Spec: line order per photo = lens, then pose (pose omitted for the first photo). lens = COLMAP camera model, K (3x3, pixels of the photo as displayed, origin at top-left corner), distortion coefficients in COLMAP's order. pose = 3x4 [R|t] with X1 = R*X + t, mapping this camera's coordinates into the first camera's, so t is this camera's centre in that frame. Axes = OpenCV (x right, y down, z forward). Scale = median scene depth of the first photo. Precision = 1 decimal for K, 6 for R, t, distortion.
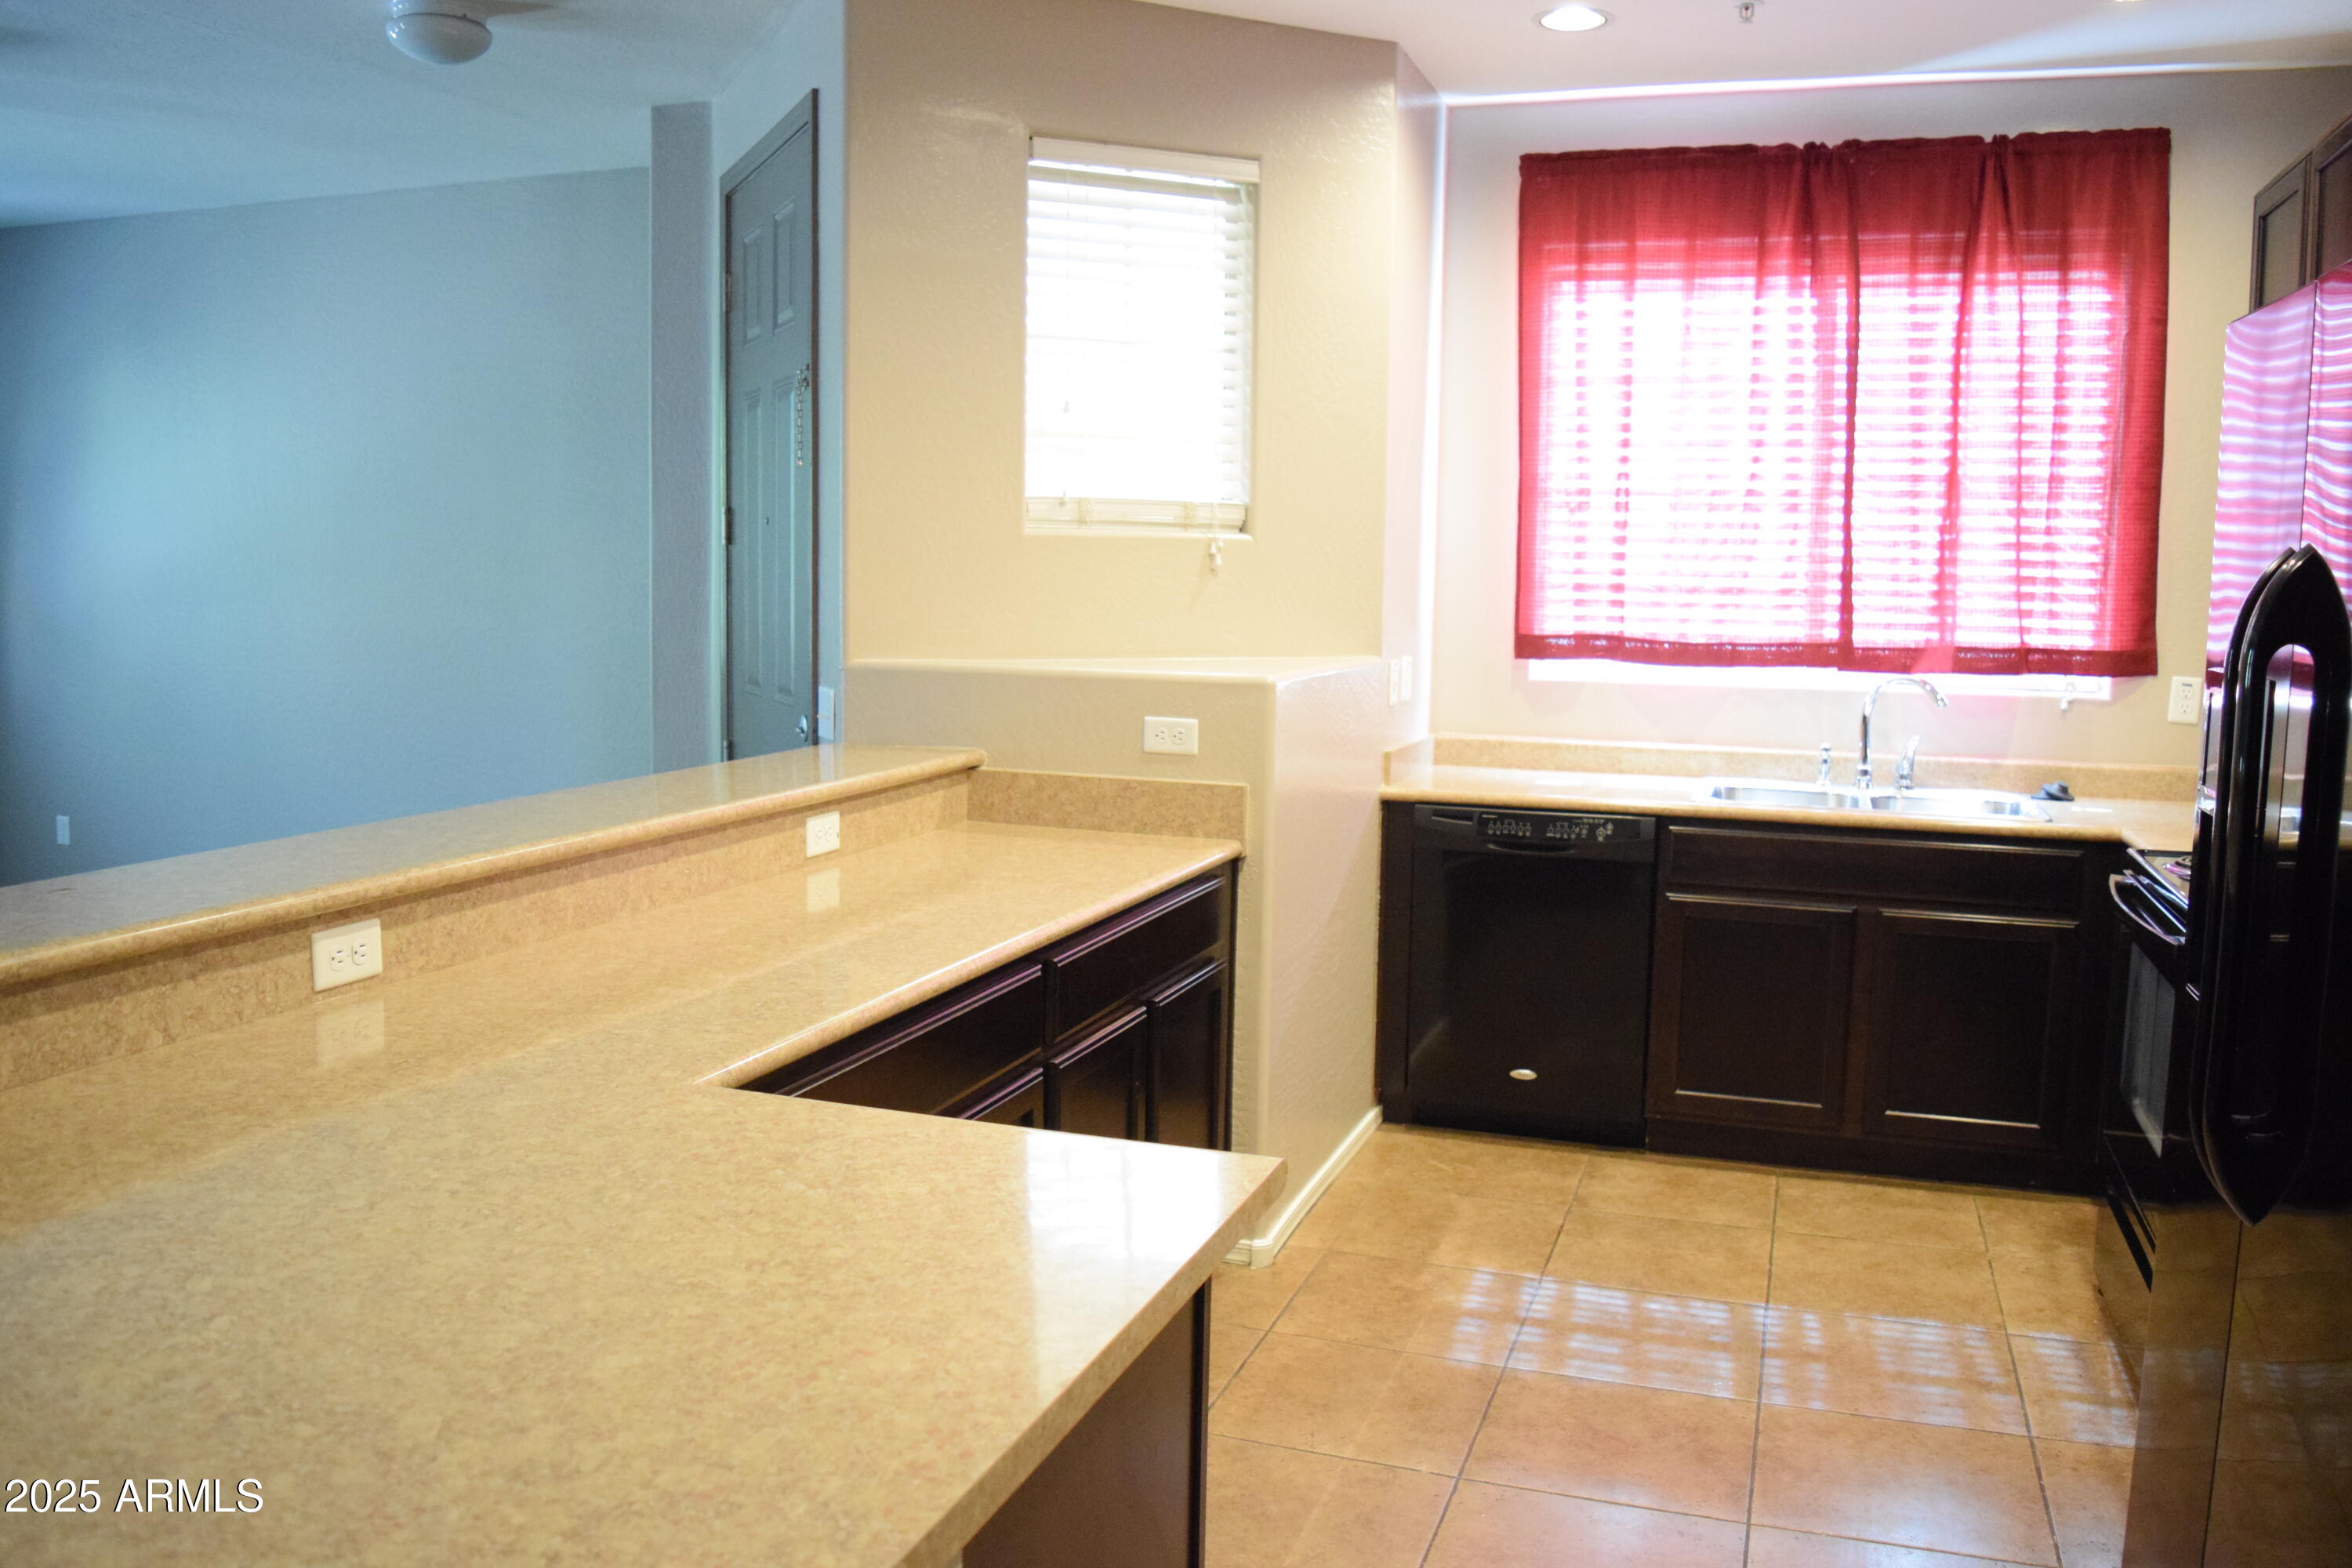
lens RADIAL K [[1841.9, 0, 1190.5], [0, 1841.9, 775.0], [0, 0, 1]] dist [-0.078824, -0.000360]
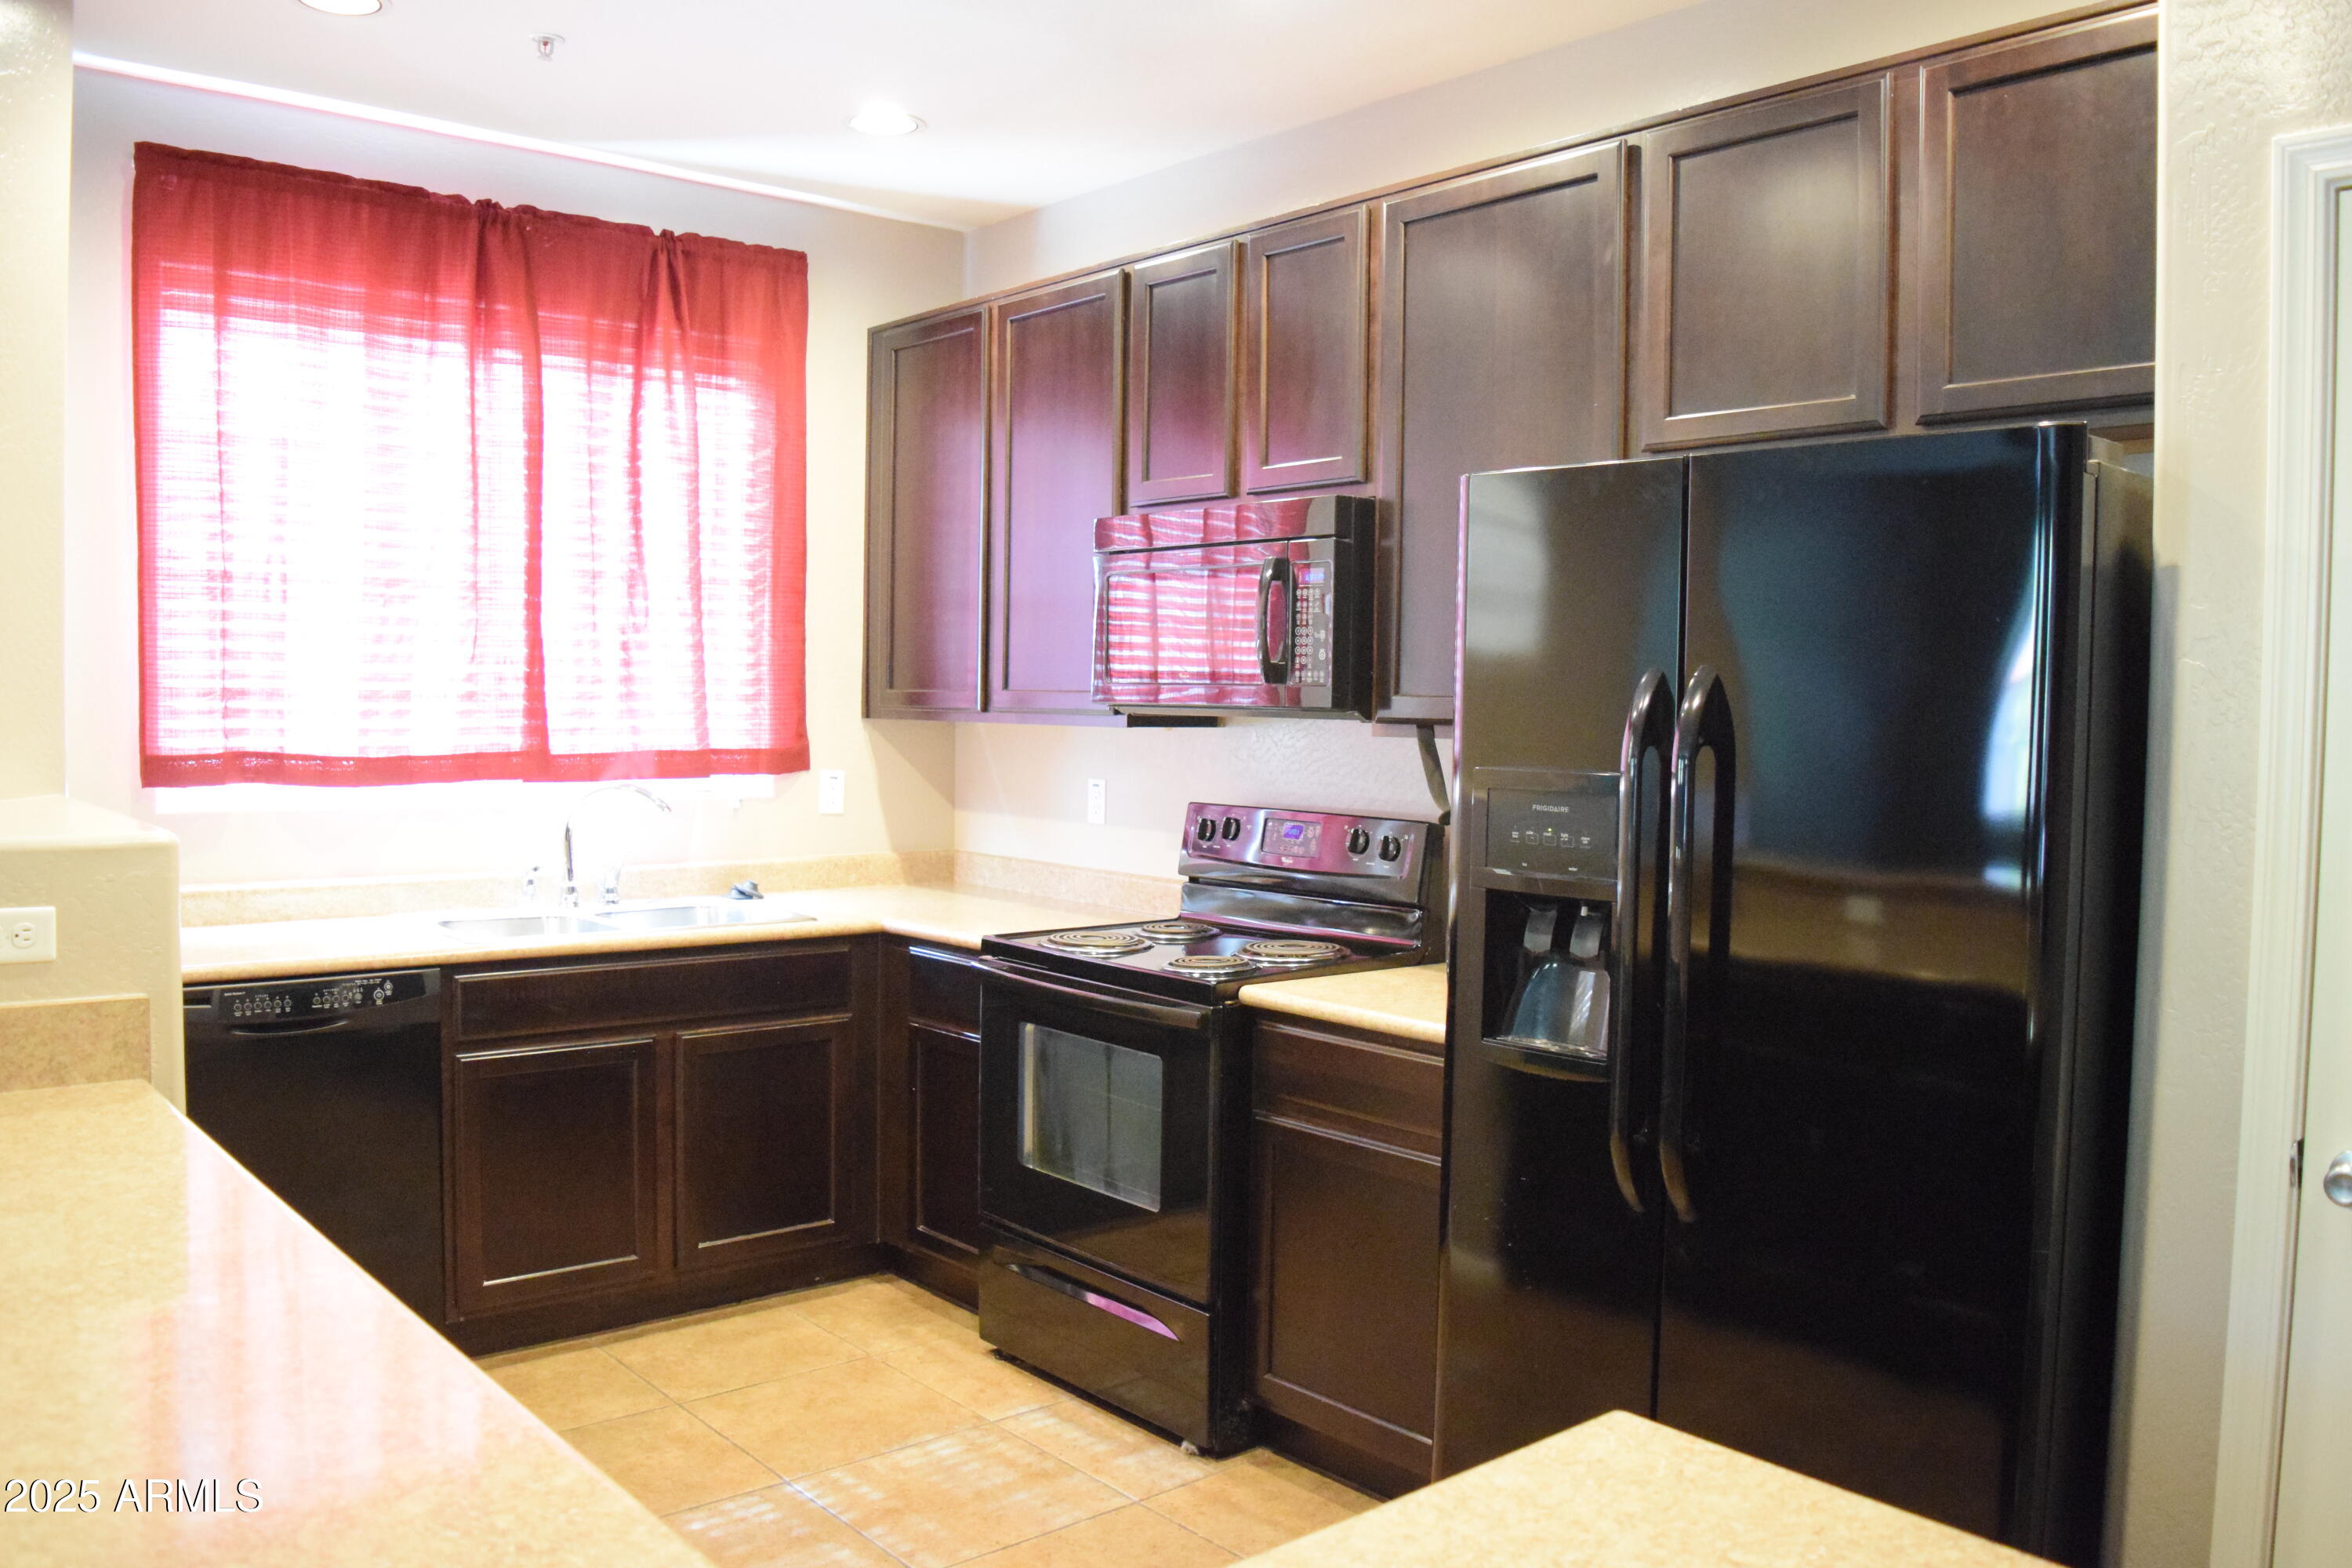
lens RADIAL K [[1841.9, 0, 1180.4], [0, 1841.9, 783.9], [0, 0, 1]] dist [-0.078824, -0.000360]
pose [[0.516714, -0.049165, 0.854745, -0.269873], [0.086010, 0.996280, 0.005311, -0.034815], [-0.851827, 0.070772, 0.519021, 0.262712]]
